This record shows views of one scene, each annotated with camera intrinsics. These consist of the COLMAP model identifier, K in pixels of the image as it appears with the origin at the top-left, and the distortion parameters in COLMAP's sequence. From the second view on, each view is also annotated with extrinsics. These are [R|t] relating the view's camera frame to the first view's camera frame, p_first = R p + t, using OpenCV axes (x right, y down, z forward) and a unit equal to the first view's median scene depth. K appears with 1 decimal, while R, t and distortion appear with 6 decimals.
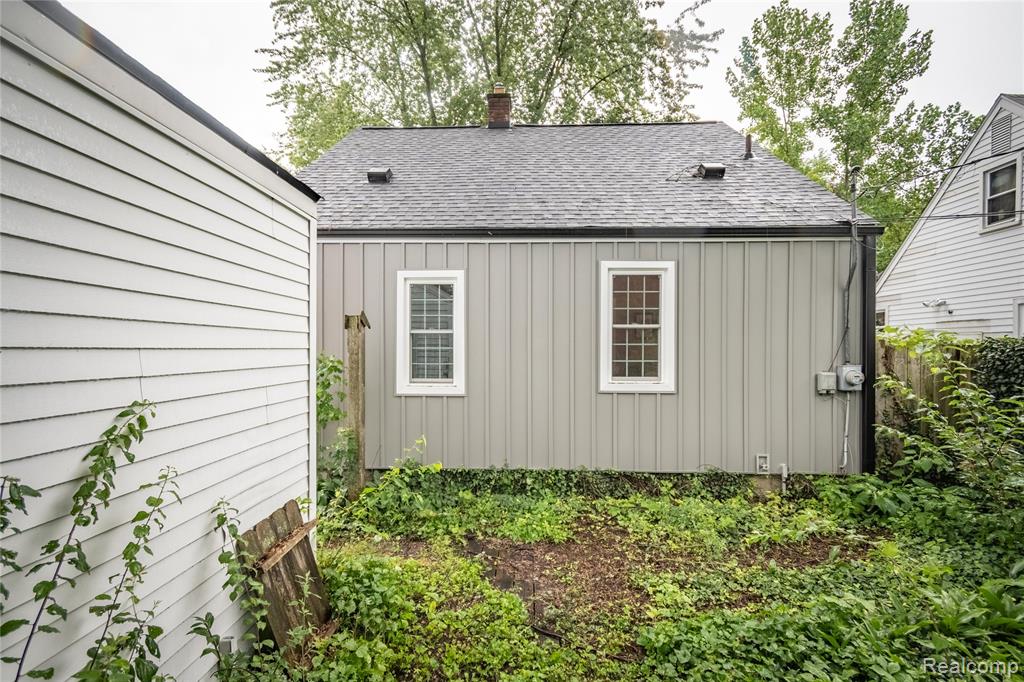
lens RADIAL K [[463.2, 0, 511.2], [0, 463.2, 345.9], [0, 0, 1]] dist [0.000350, 0.000013]
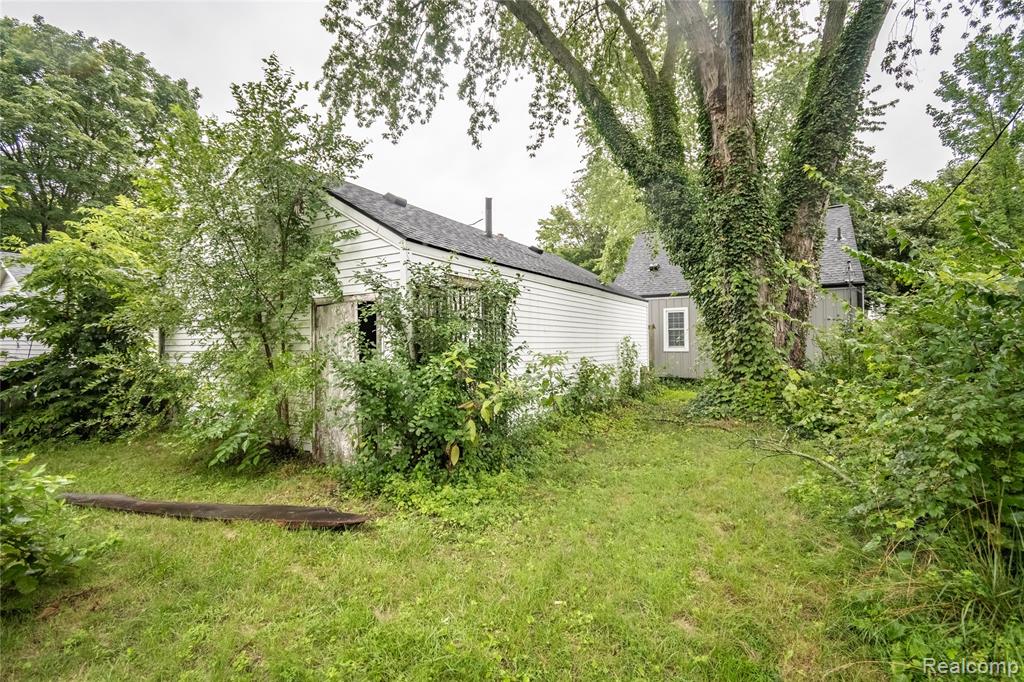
lens RADIAL K [[463.2, 0, 512.0], [0, 463.2, 340.2], [0, 0, 1]] dist [0.000350, 0.000013]
pose [[0.867878, -0.011764, -0.496638, 0.360203], [0.011343, 0.999928, -0.003863, 0.036200], [0.496648, -0.002281, 0.867949, -1.942968]]
